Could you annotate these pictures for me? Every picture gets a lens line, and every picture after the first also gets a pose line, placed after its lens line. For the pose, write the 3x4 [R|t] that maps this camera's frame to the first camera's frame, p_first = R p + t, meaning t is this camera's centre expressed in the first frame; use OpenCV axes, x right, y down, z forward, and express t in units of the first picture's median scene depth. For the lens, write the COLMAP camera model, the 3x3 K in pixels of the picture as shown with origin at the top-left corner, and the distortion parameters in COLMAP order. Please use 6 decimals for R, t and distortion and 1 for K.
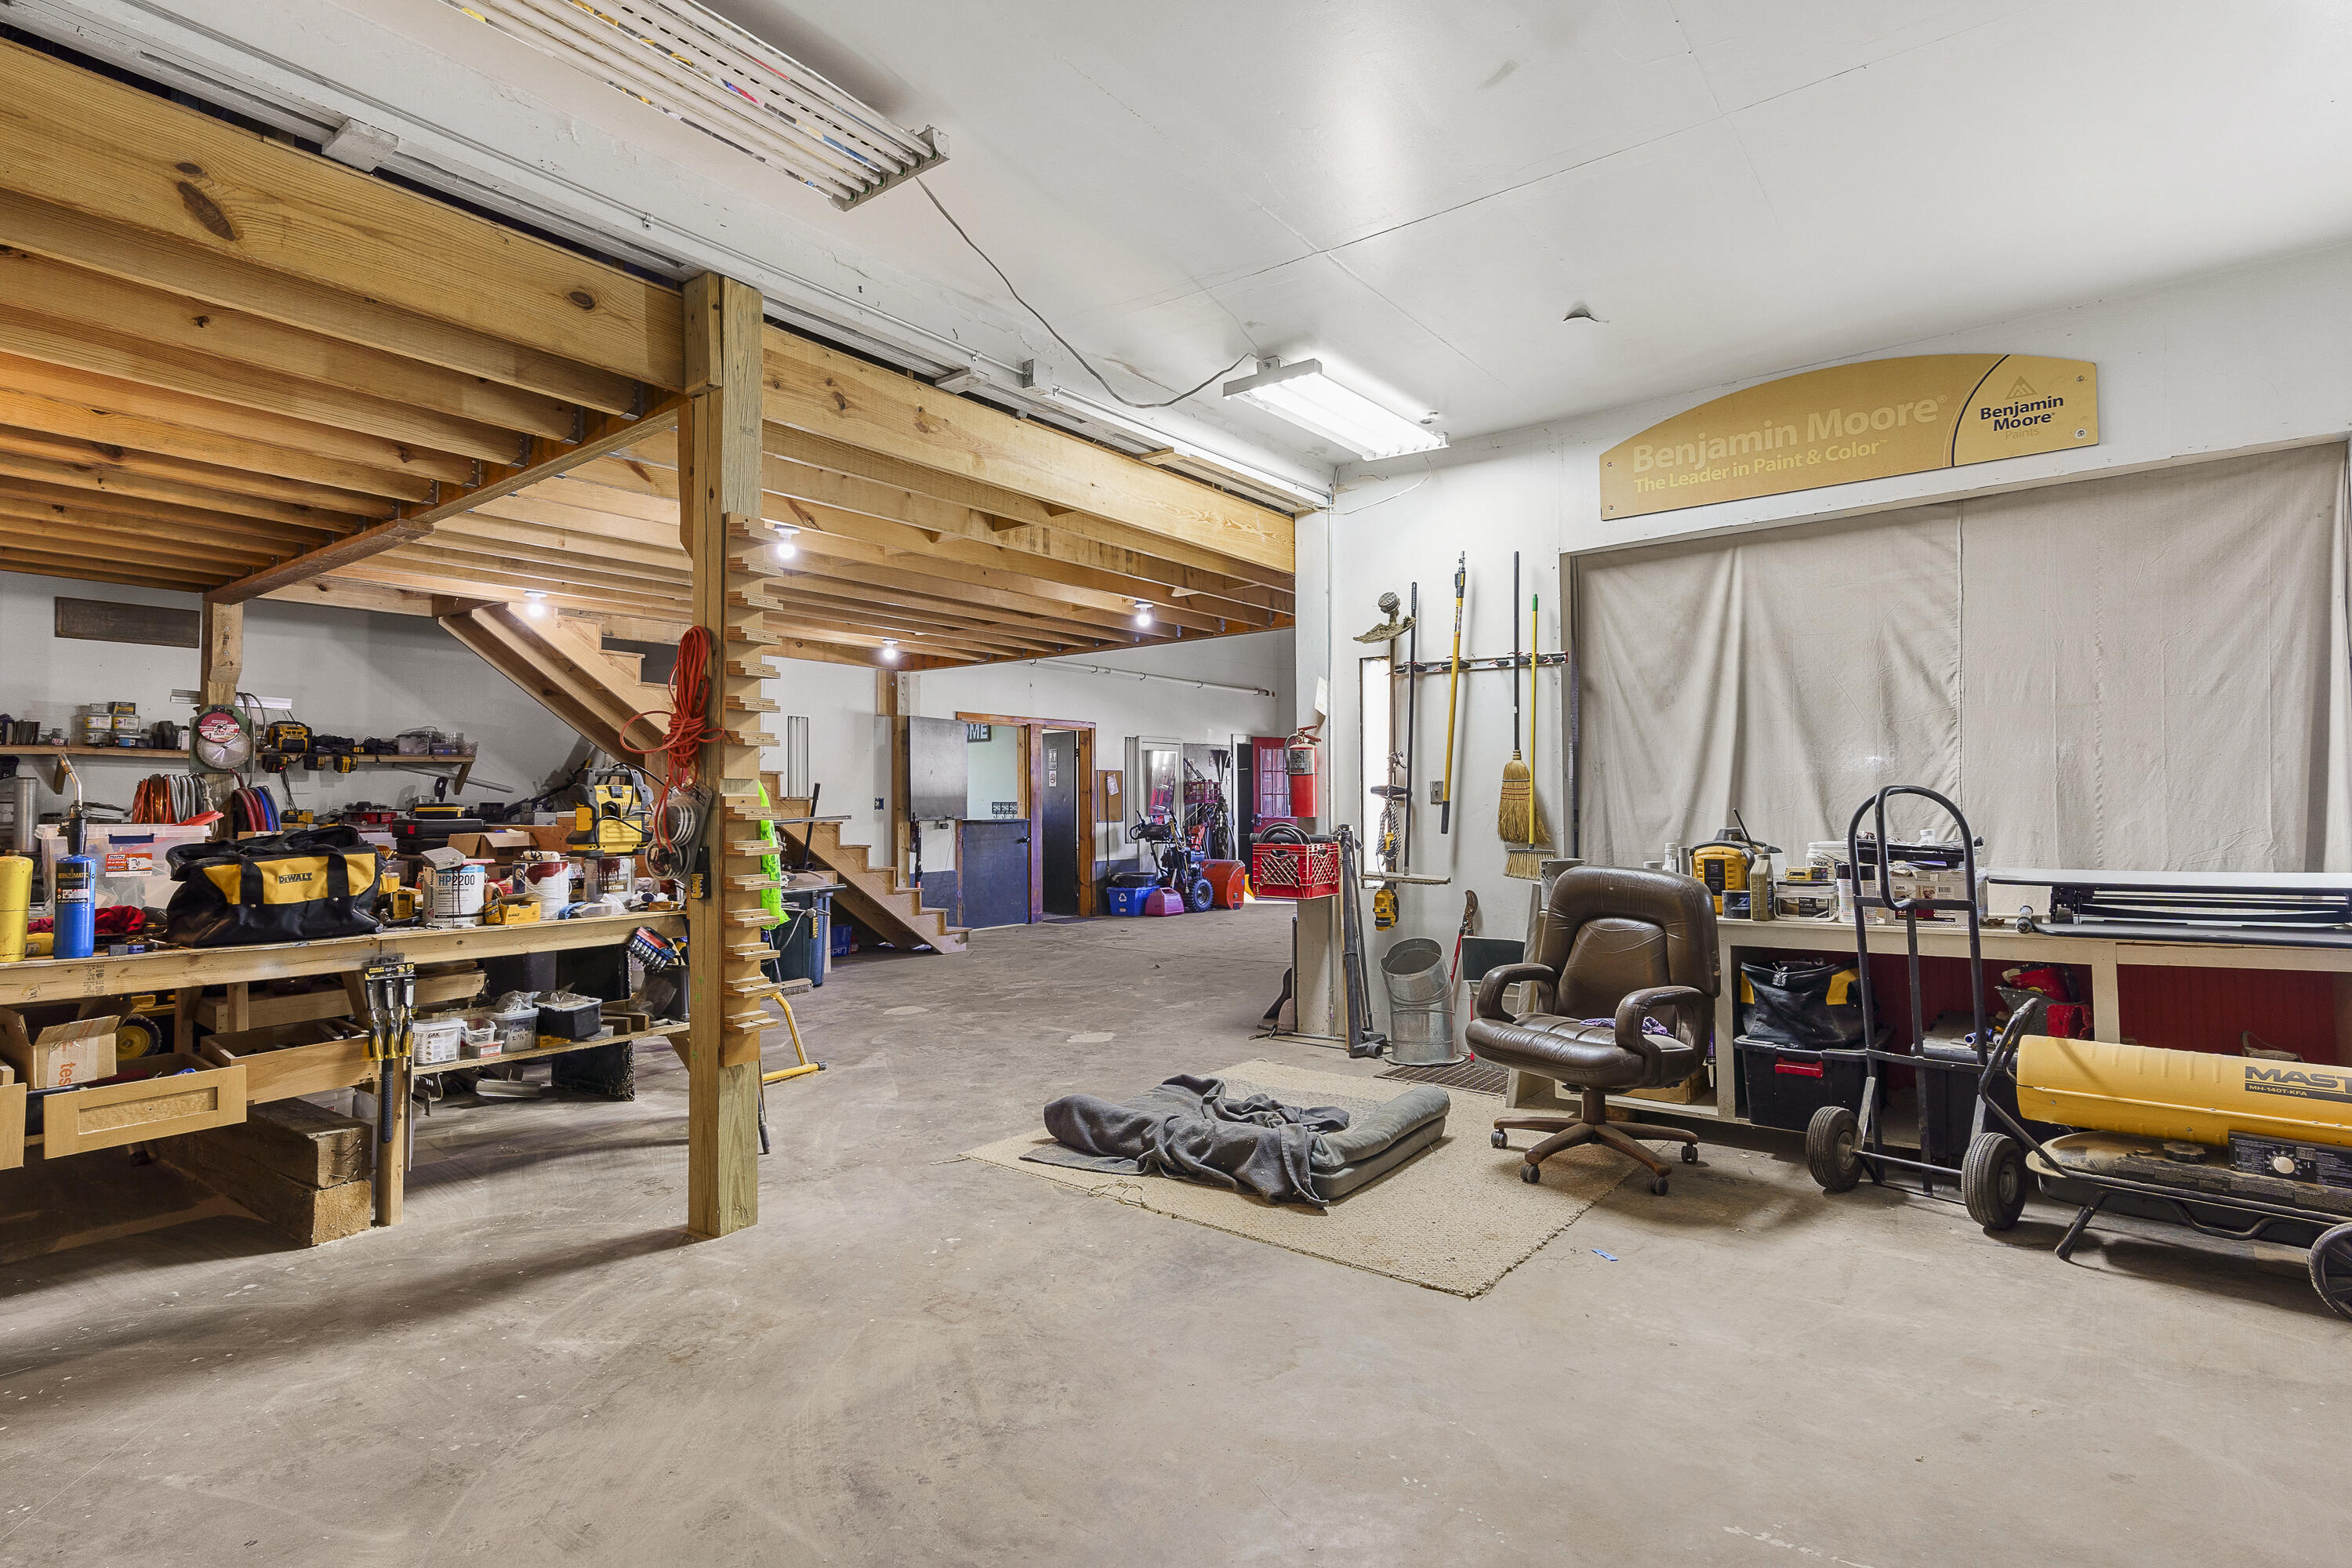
lens RADIAL K [[1153.4, 0, 1178.5], [0, 1153.4, 790.5], [0, 0, 1]] dist [0.001080, -0.000220]
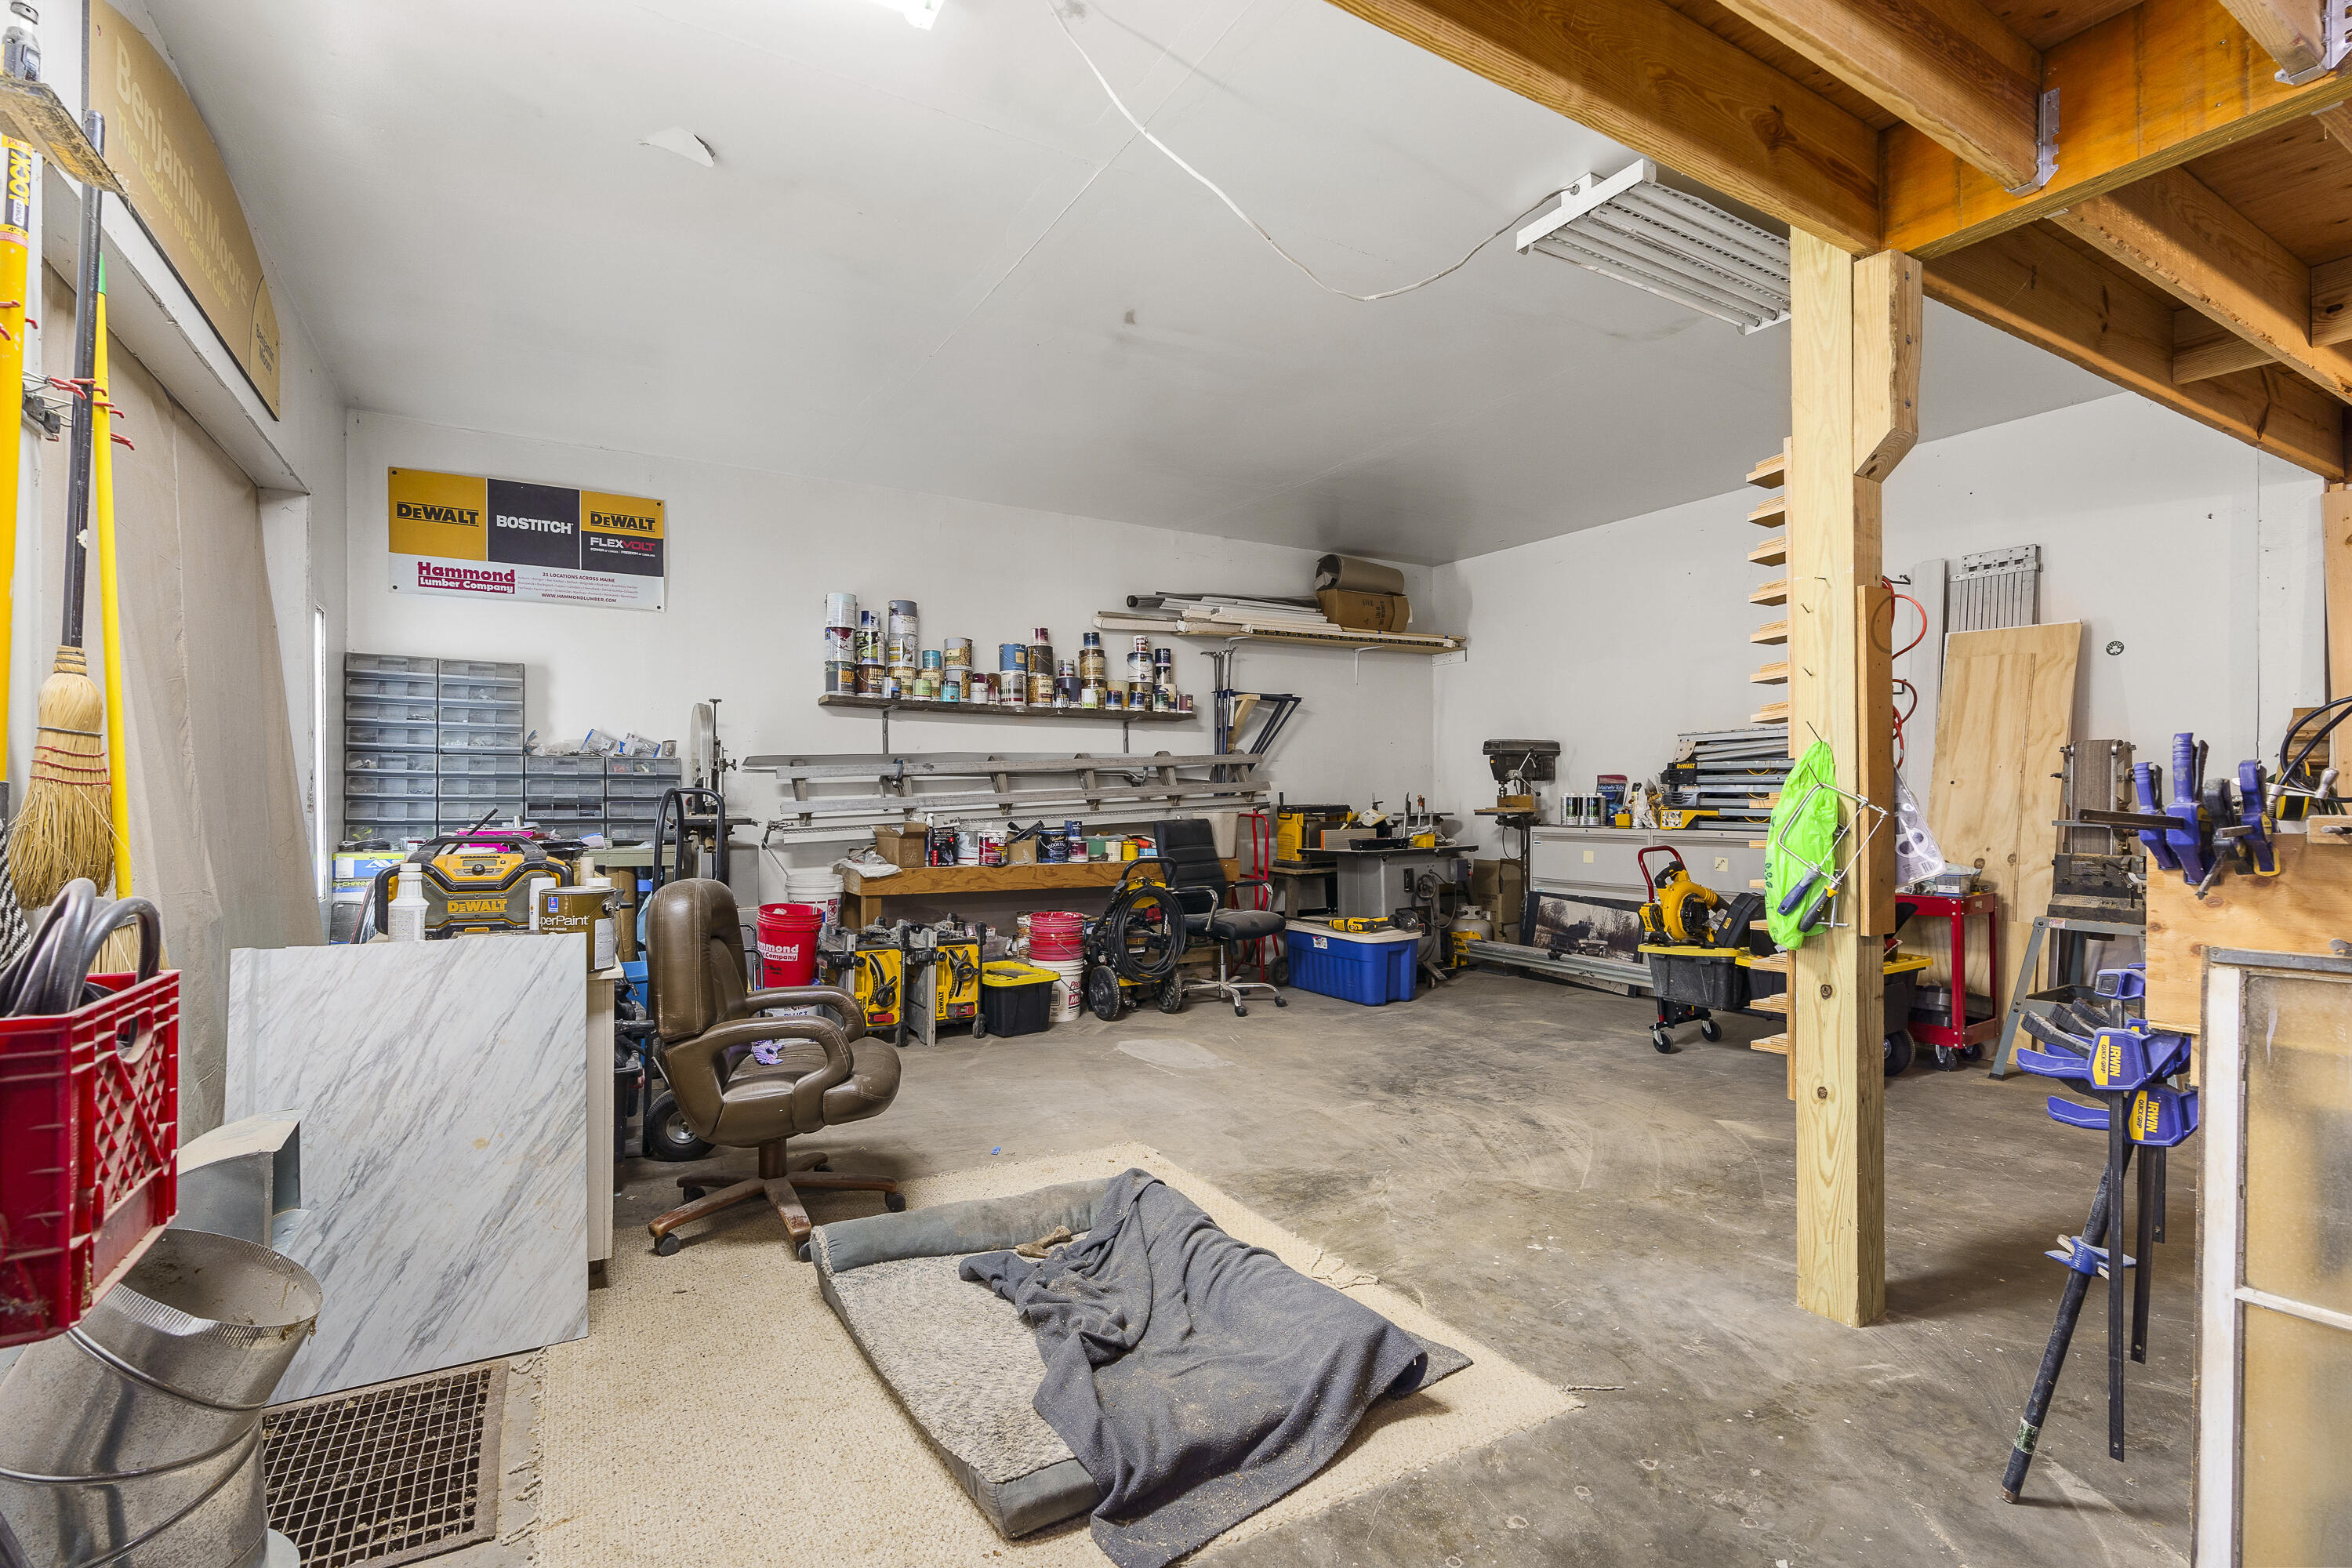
lens RADIAL K [[1066.8, 0, 1173.4], [0, 1066.8, 799.4], [0, 0, 1]] dist [0.002075, 0.000097]
pose [[-0.926942, 0.012283, 0.375003, -0.204352], [0.004154, 0.999739, -0.022480, 0.028453], [-0.375181, -0.019280, -0.926751, 1.563344]]
